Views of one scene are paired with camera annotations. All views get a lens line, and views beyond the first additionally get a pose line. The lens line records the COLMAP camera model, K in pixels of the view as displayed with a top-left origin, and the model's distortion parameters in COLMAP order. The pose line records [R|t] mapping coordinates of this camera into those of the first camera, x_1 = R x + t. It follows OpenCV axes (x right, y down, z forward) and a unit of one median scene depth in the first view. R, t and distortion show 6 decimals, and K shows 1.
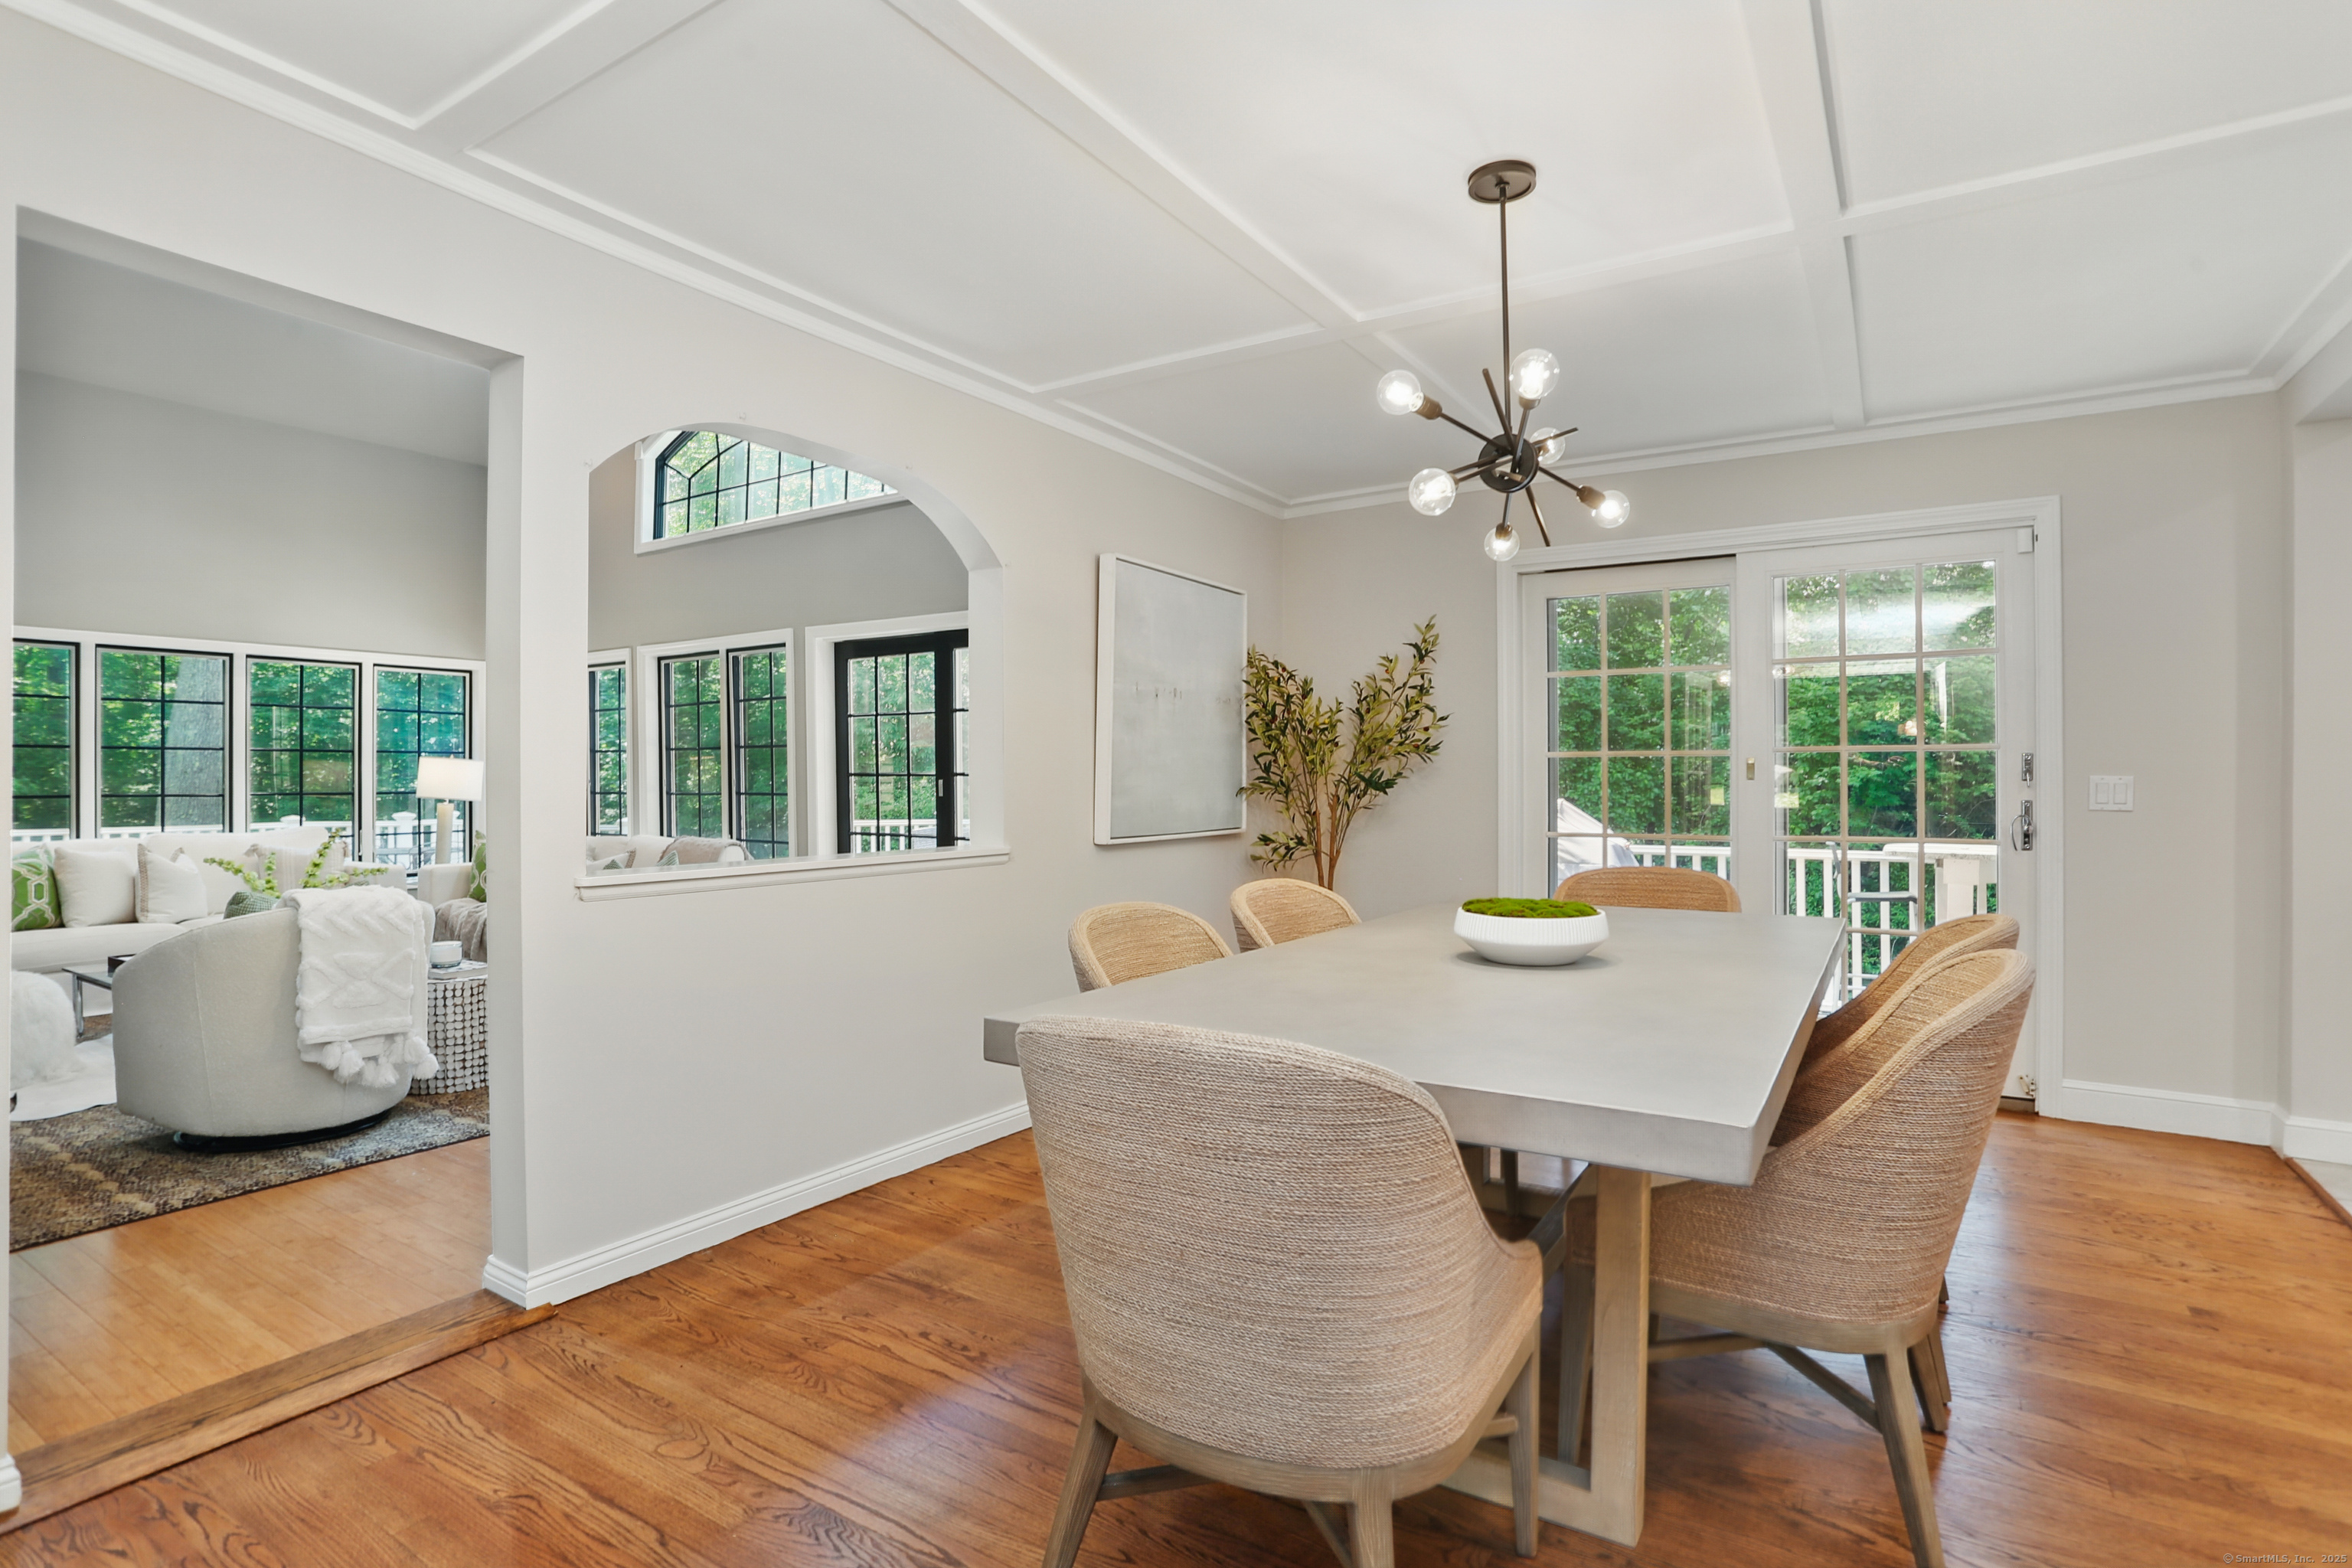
lens RADIAL K [[1154.6, 0, 1187.3], [0, 1154.6, 792.2], [0, 0, 1]] dist [-0.051294, 0.014619]
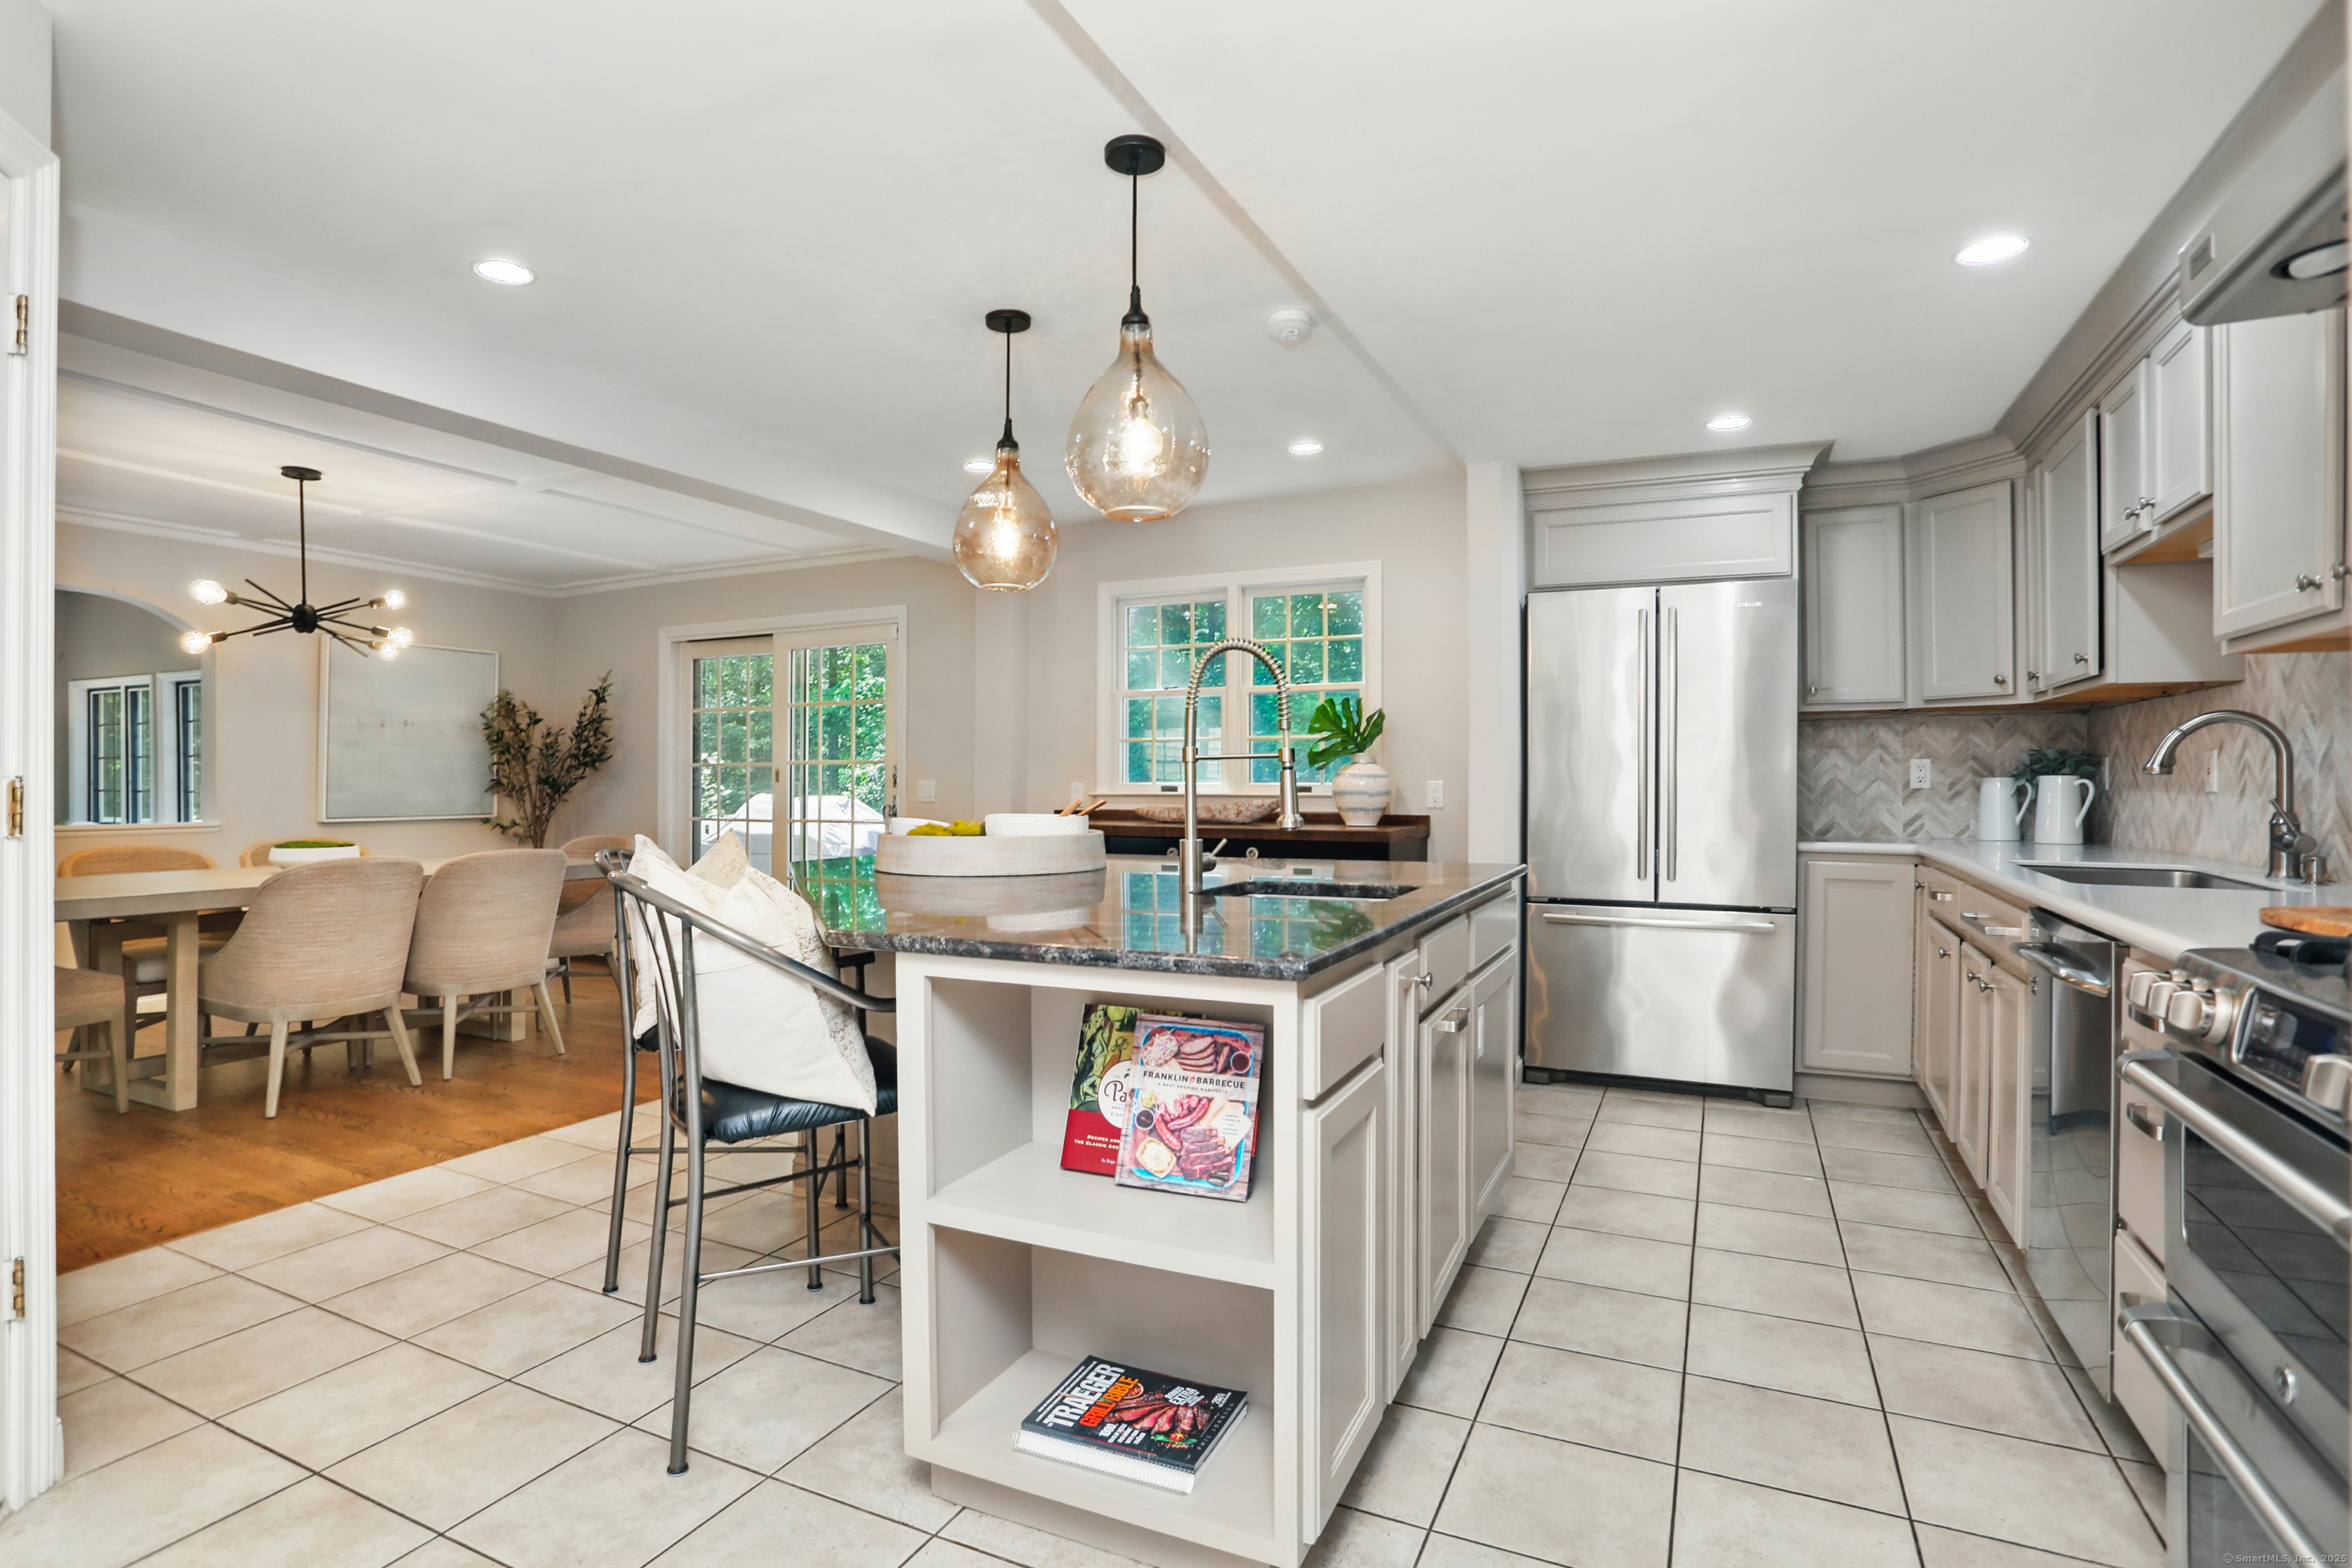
lens RADIAL K [[1154.6, 0, 1173.4], [0, 1154.6, 781.5], [0, 0, 1]] dist [-0.051294, 0.014619]
pose [[0.993223, -0.001870, 0.116206, 0.575650], [0.002668, 0.999974, -0.006715, 0.001681], [-0.116191, 0.006980, 0.993202, -0.408022]]
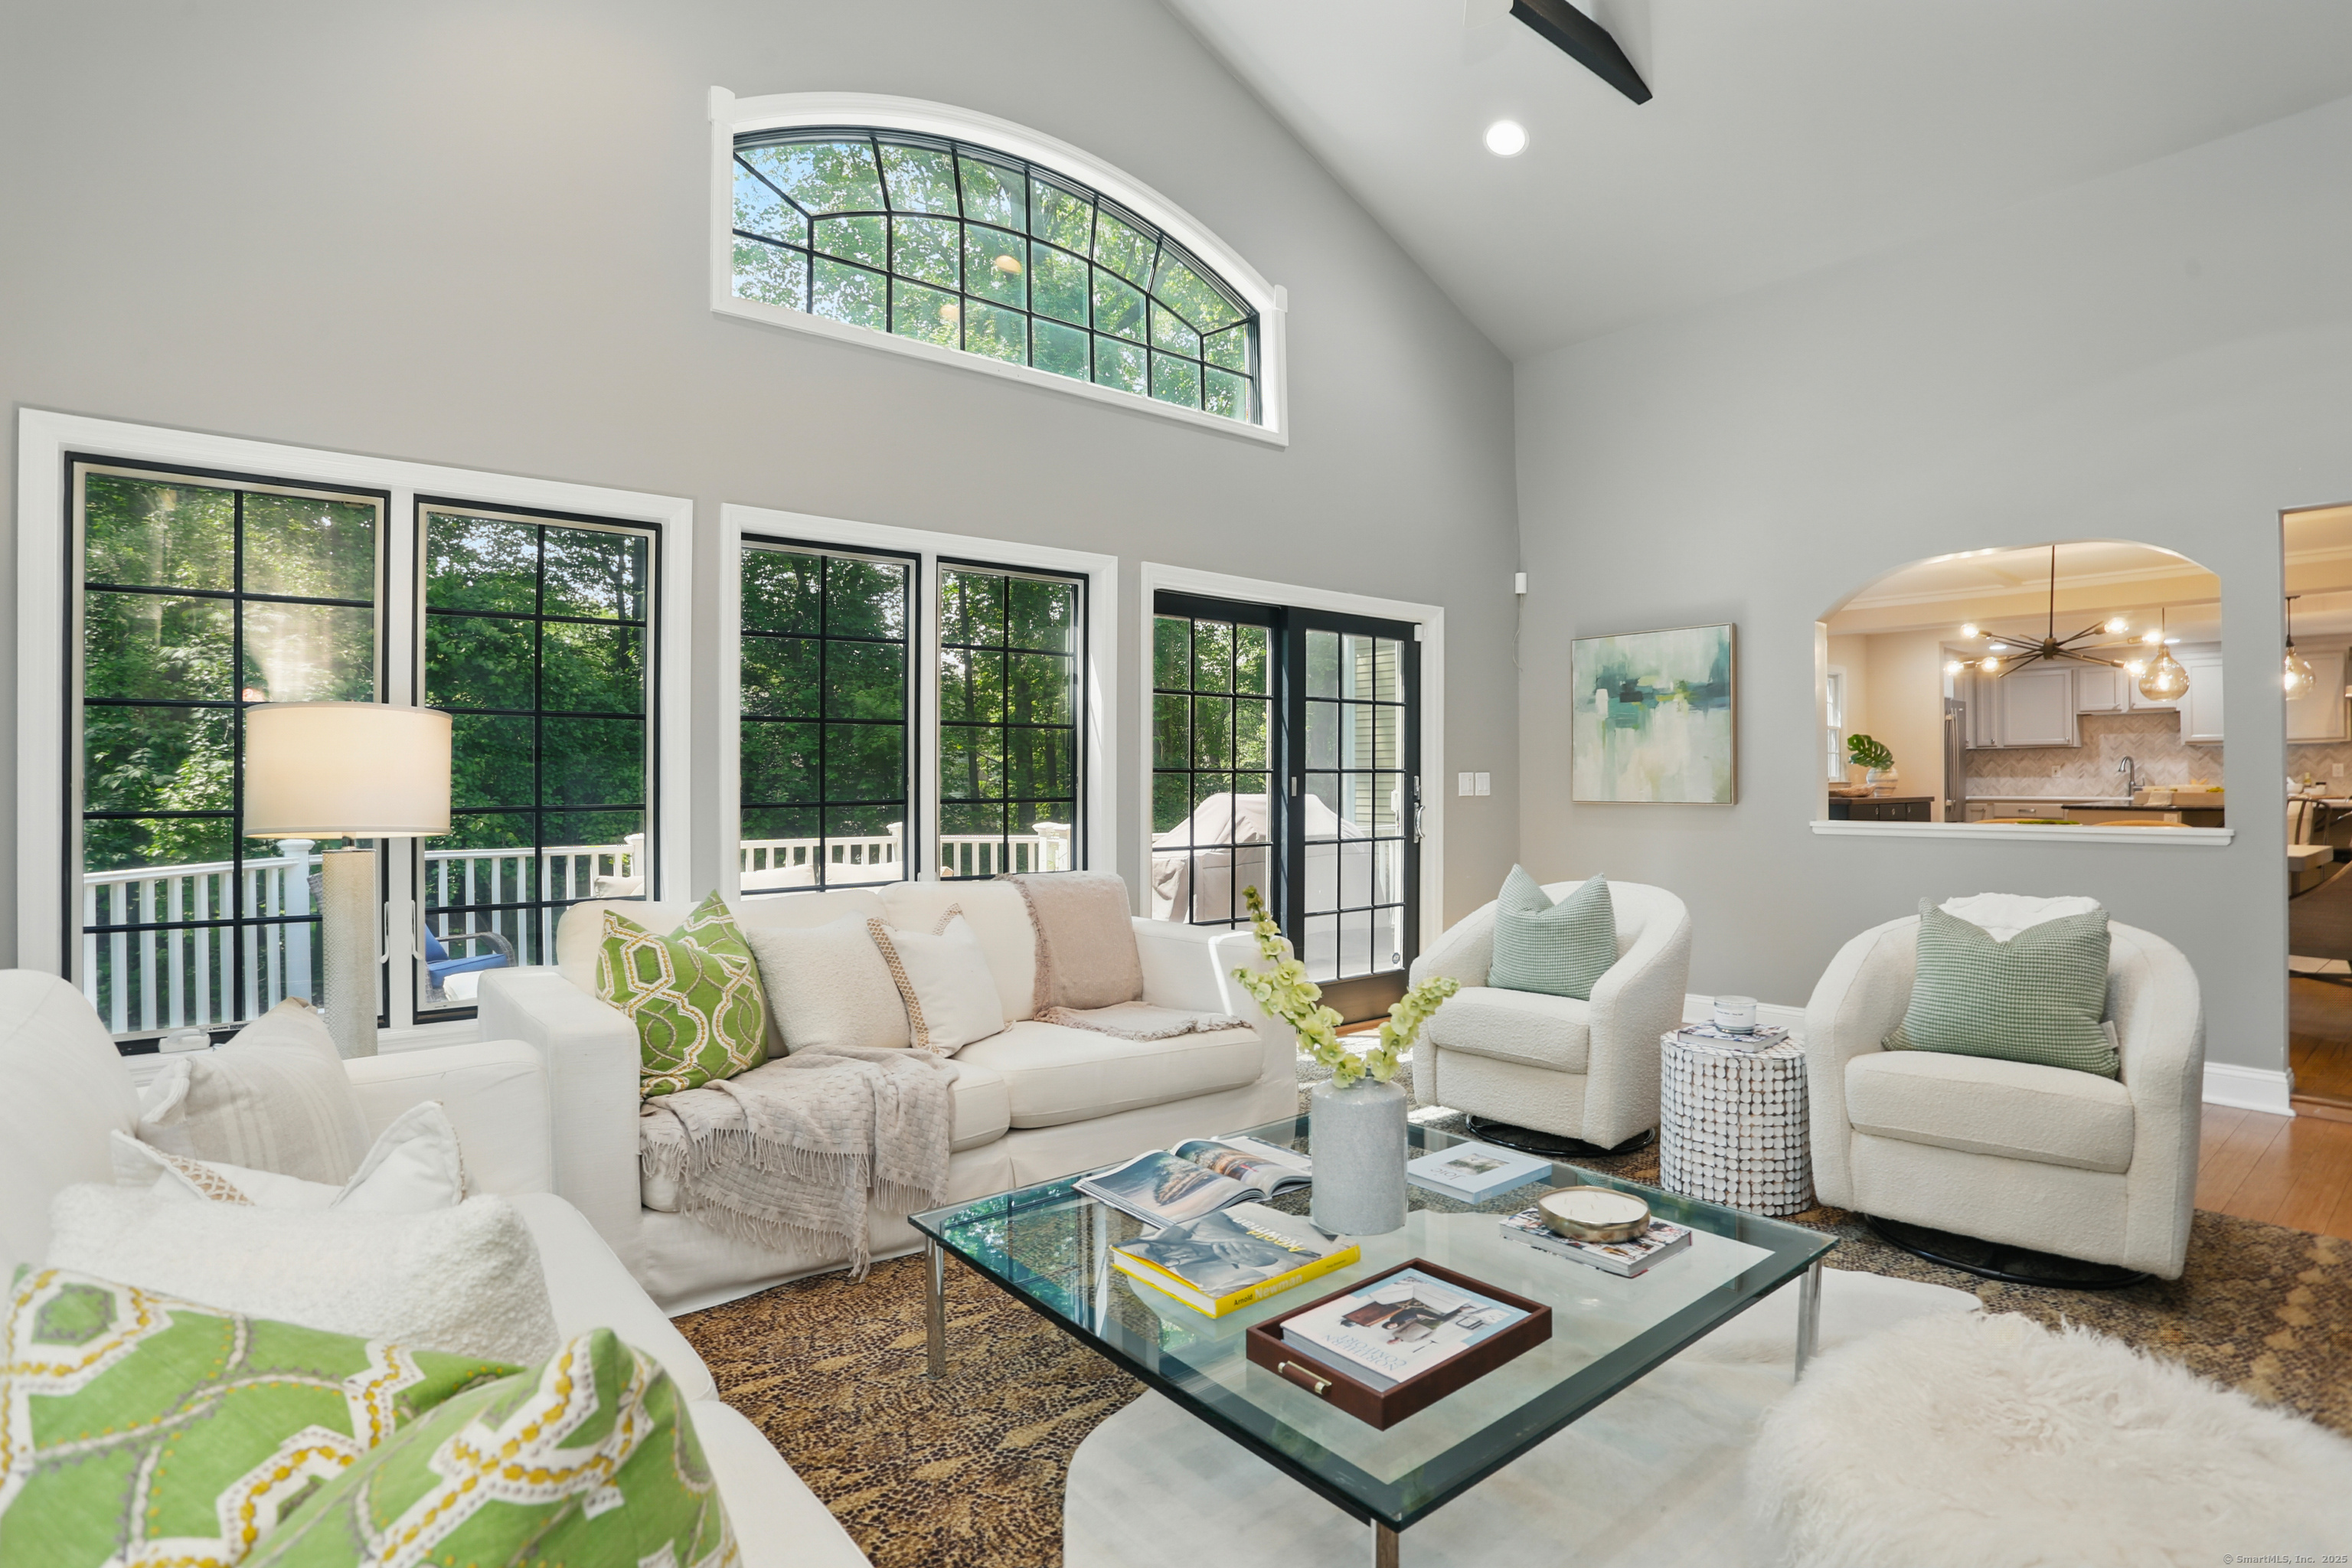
lens RADIAL K [[1154.6, 0, 1142.5], [0, 1154.6, 773.6], [0, 0, 1]] dist [-0.051294, 0.014619]
pose [[0.336248, 0.002700, 0.941770, -1.064734], [0.009990, 0.999929, -0.006433, -0.008924], [-0.941720, 0.011571, 0.336197, 0.811995]]
